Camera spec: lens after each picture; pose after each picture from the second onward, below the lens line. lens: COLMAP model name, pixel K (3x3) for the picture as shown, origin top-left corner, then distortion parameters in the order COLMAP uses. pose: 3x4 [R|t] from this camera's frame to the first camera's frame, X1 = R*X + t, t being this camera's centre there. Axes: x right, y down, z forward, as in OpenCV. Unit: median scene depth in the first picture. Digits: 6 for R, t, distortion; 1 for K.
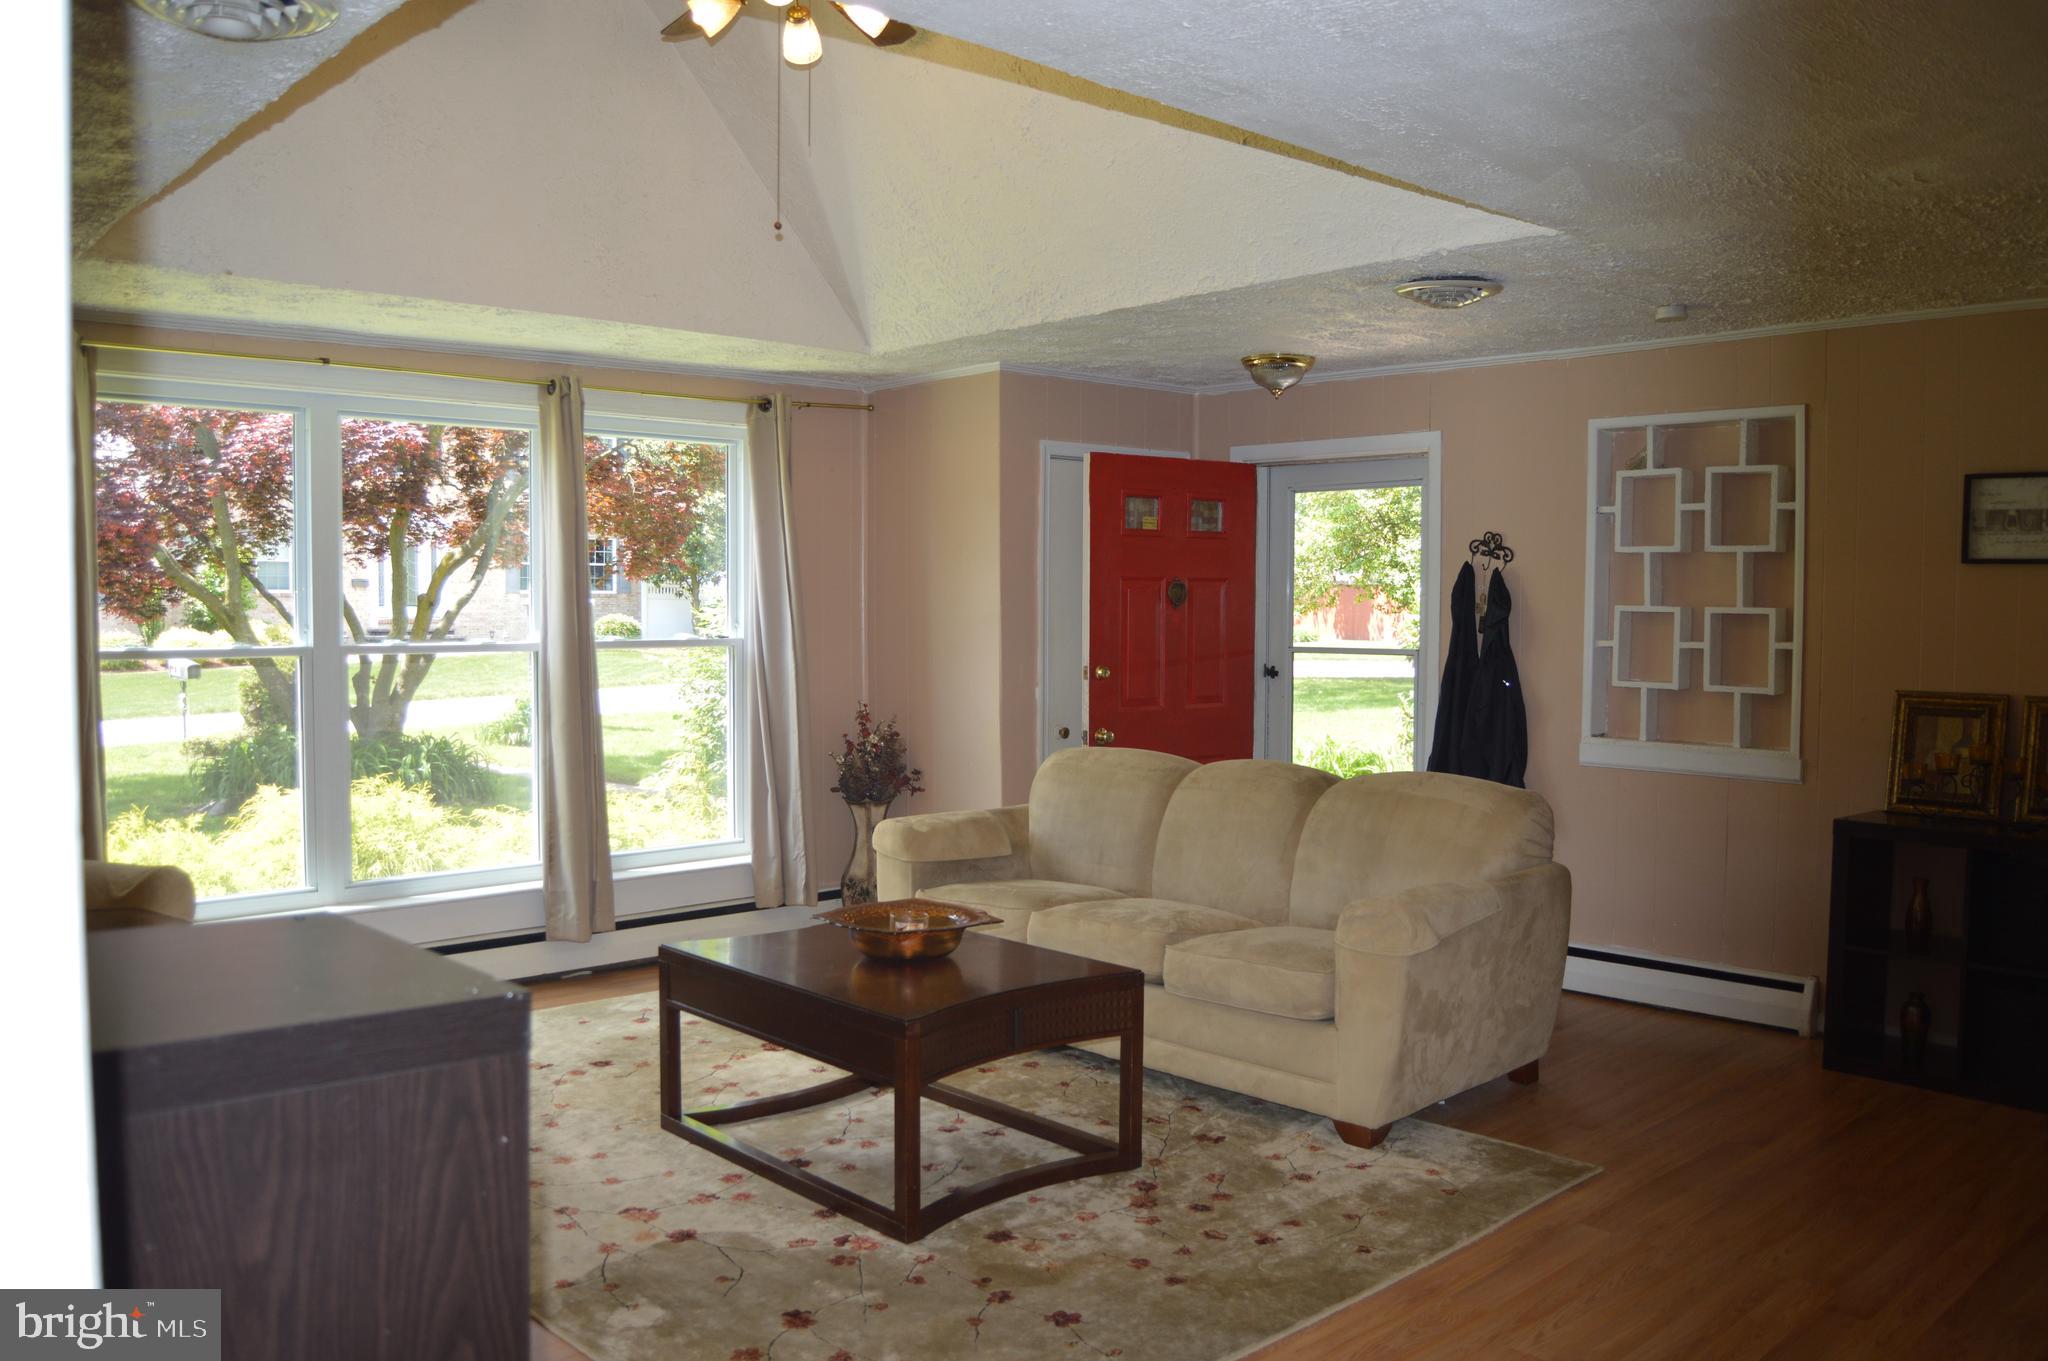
lens RADIAL K [[1628.3, 0, 1019.3], [0, 1628.3, 687.9], [0, 0, 1]] dist [-0.100510, 0.046995]
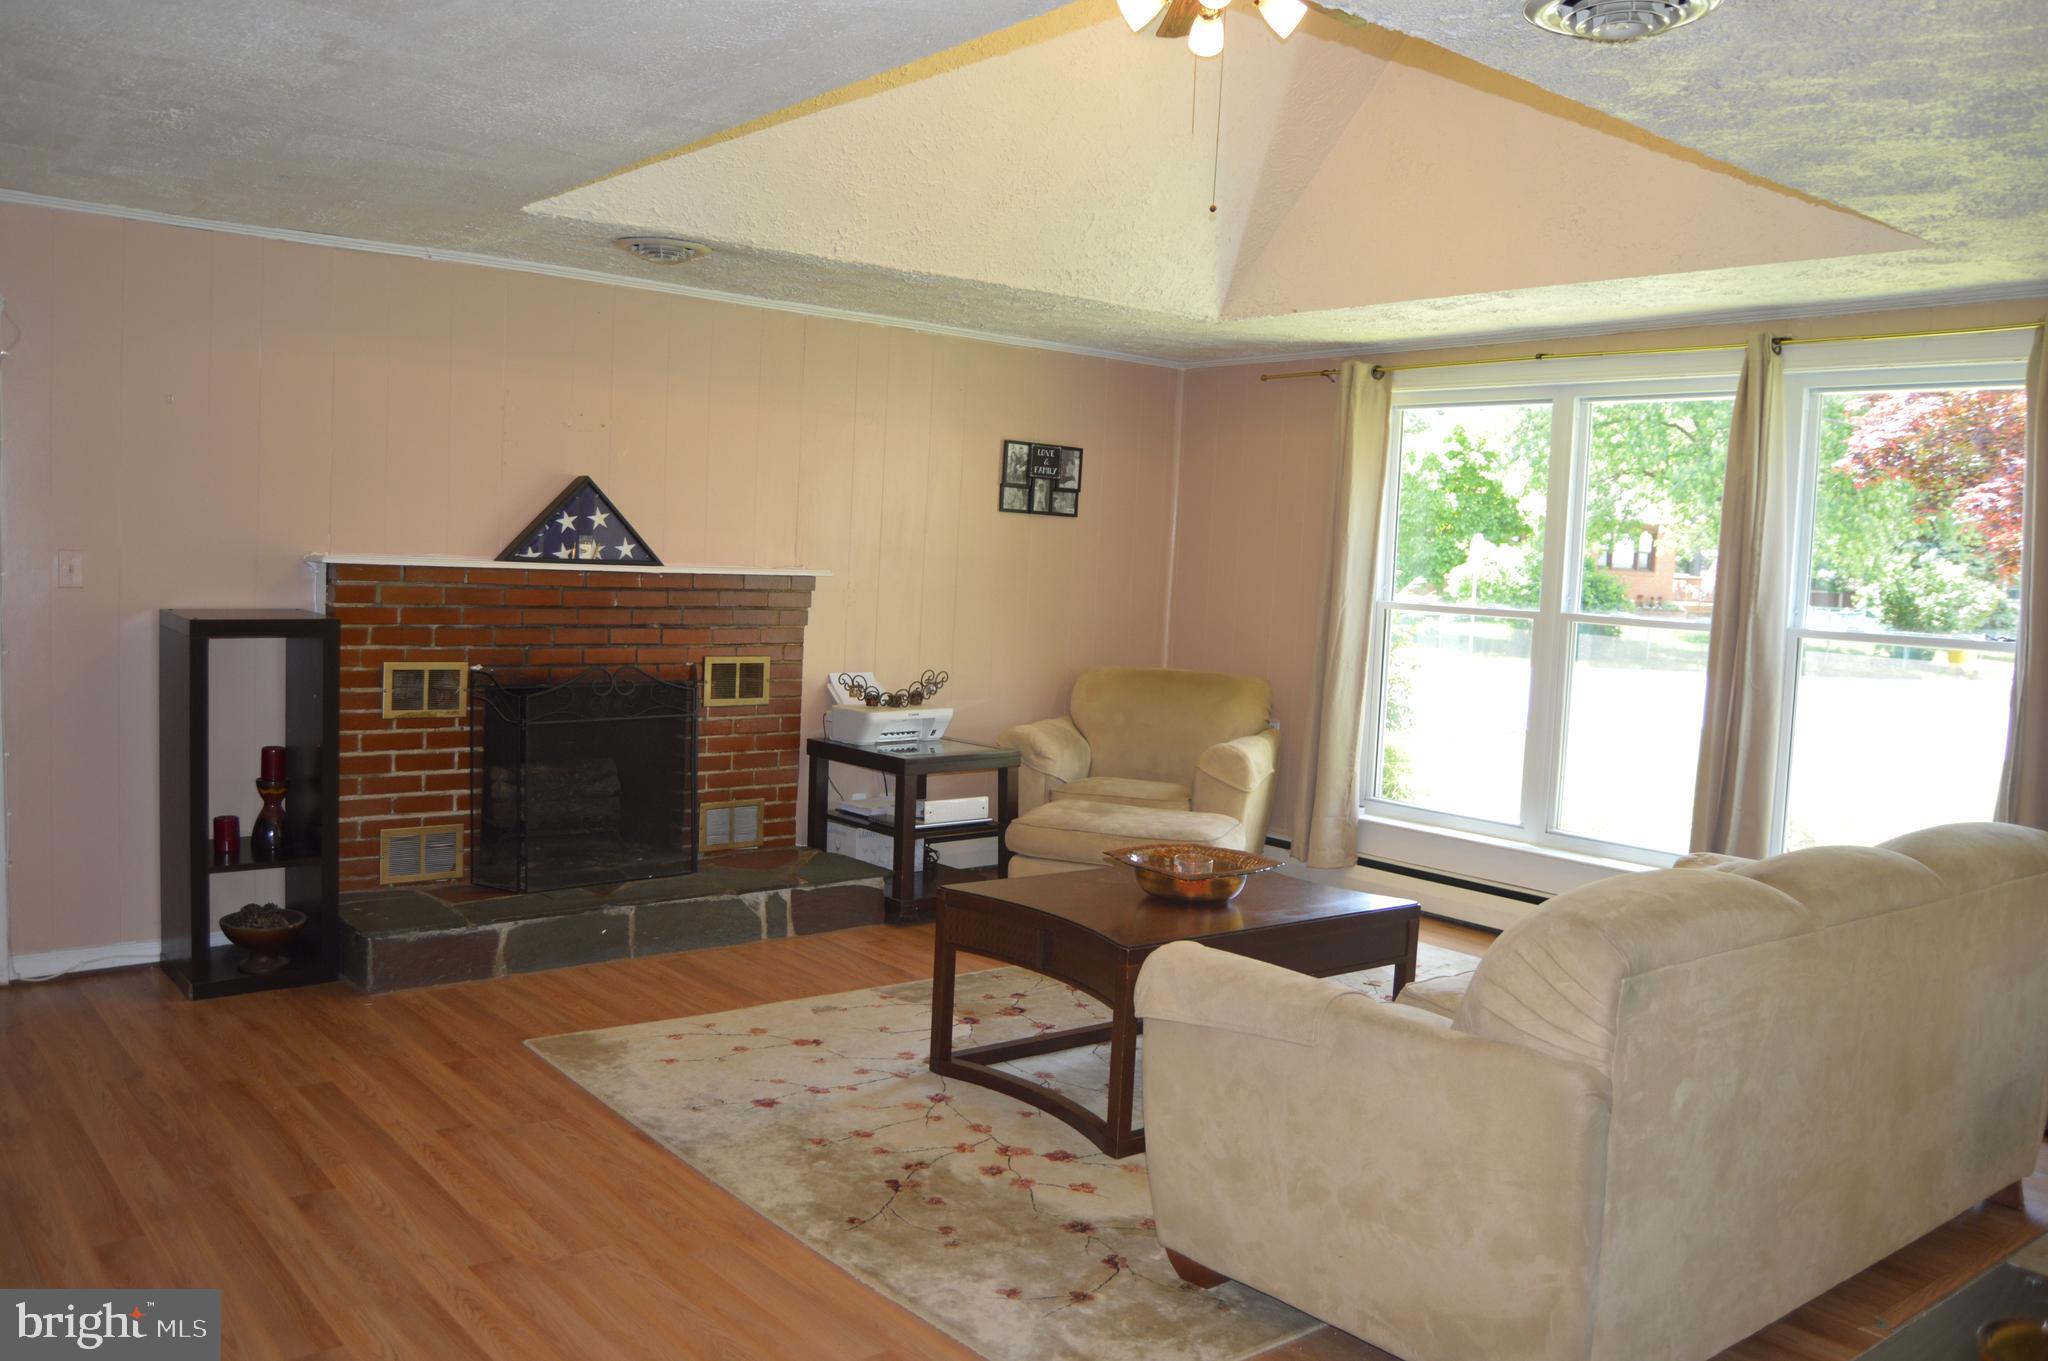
lens RADIAL K [[1628.3, 0, 1029.6], [0, 1628.3, 682.3], [0, 0, 1]] dist [-0.100510, 0.046995]
pose [[-0.072361, 0.071009, -0.994848, 0.799084], [-0.097150, 0.992217, 0.077887, -0.032888], [0.992636, 0.102286, -0.064900, 0.802984]]
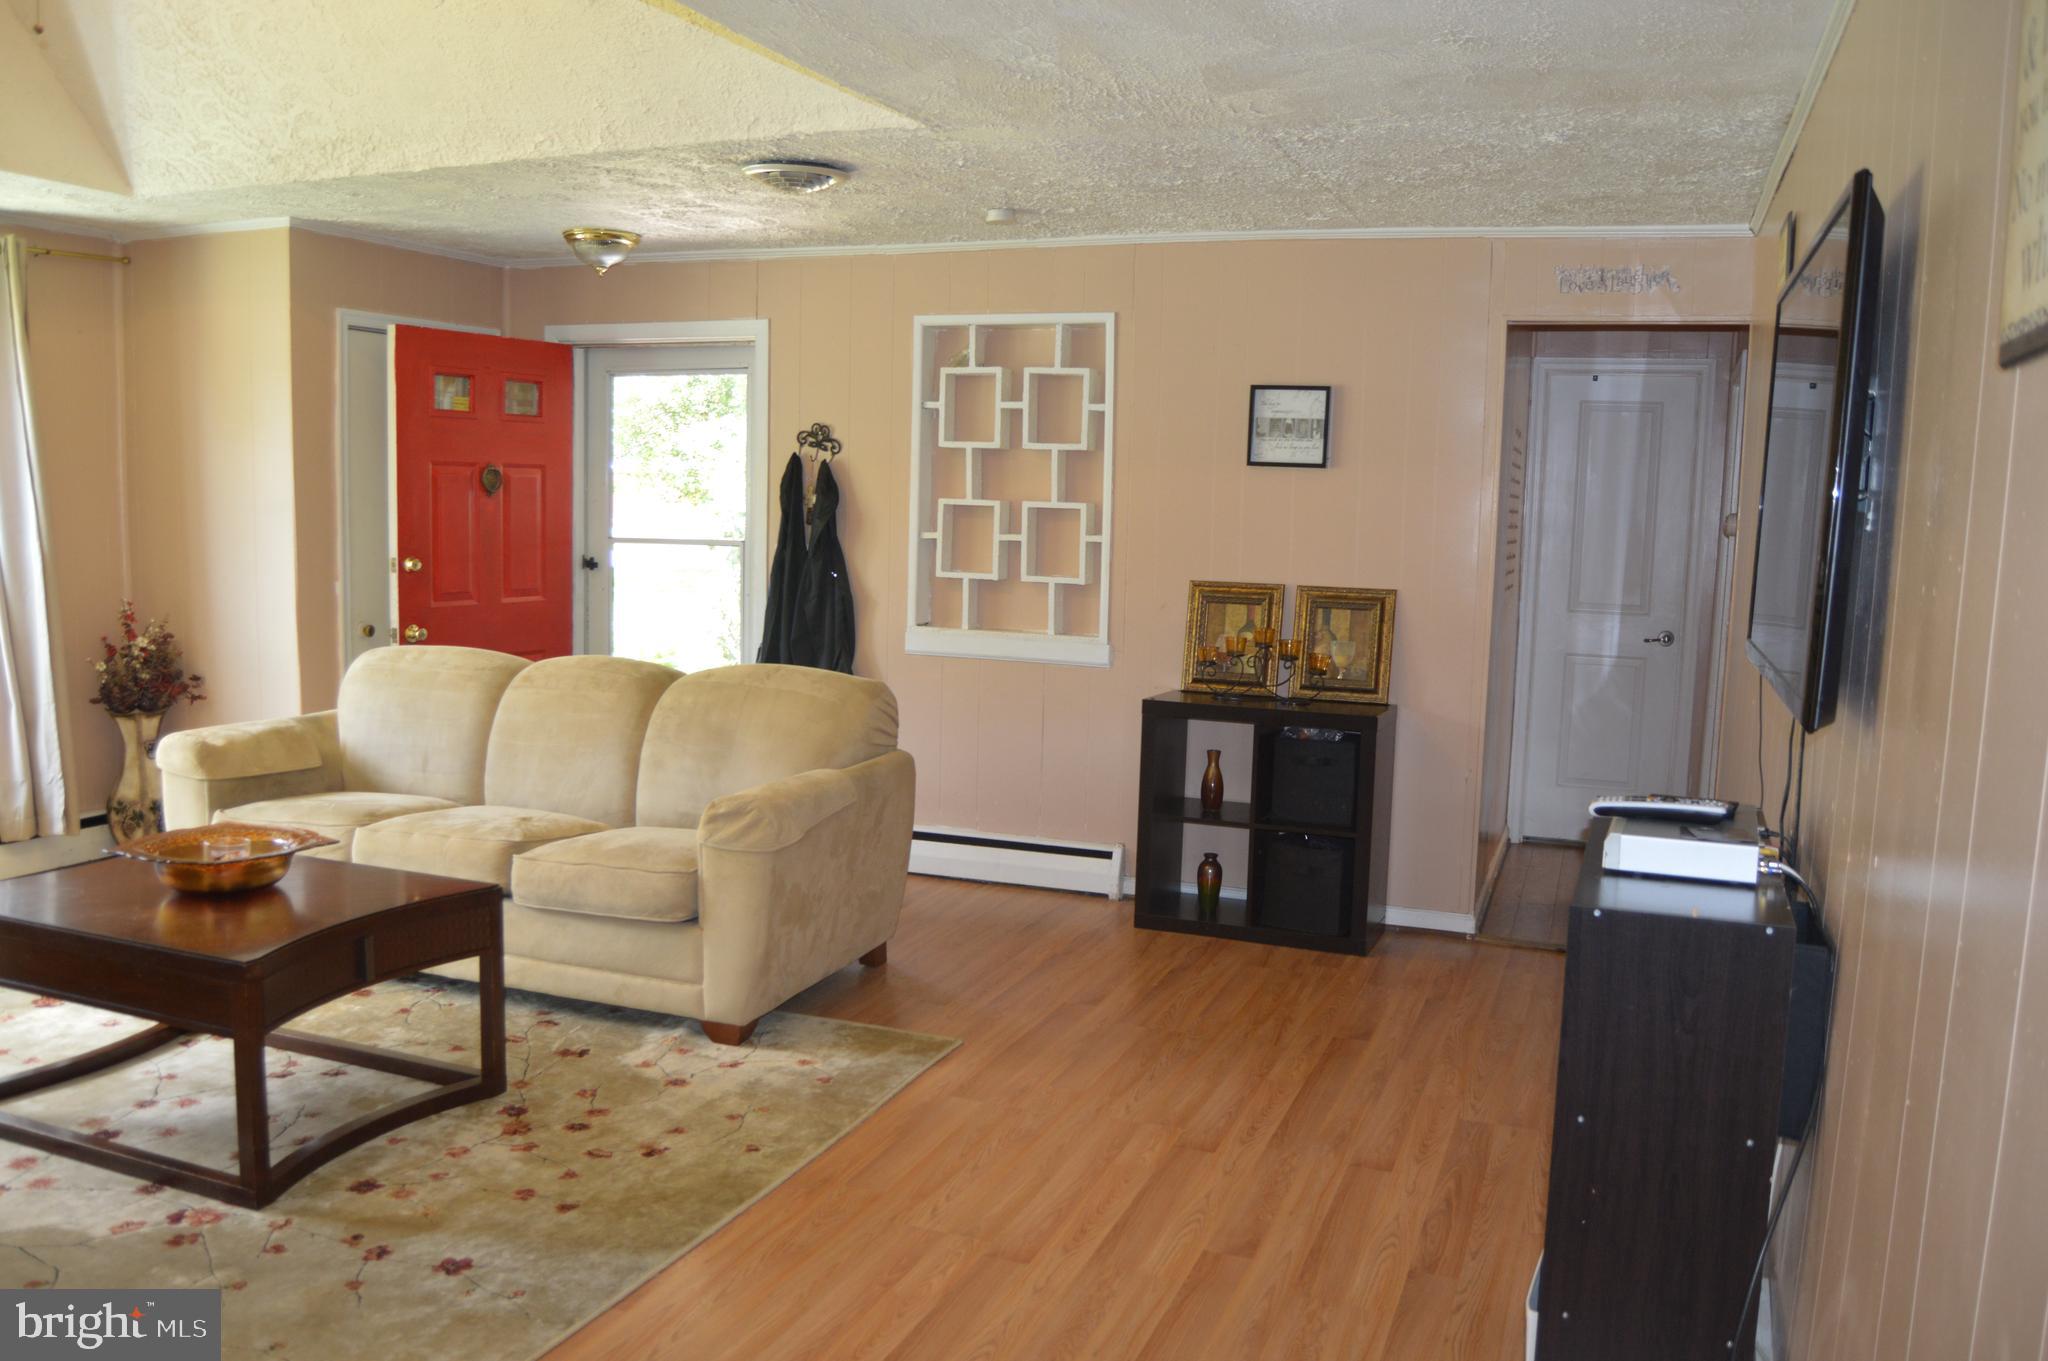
lens RADIAL K [[1628.3, 0, 1017.1], [0, 1628.3, 689.0], [0, 0, 1]] dist [-0.100510, 0.046995]
pose [[0.904364, -0.031862, 0.425570, -0.037349], [0.002586, 0.997600, 0.069192, -0.001666], [-0.426753, -0.061475, 0.902276, 0.032830]]
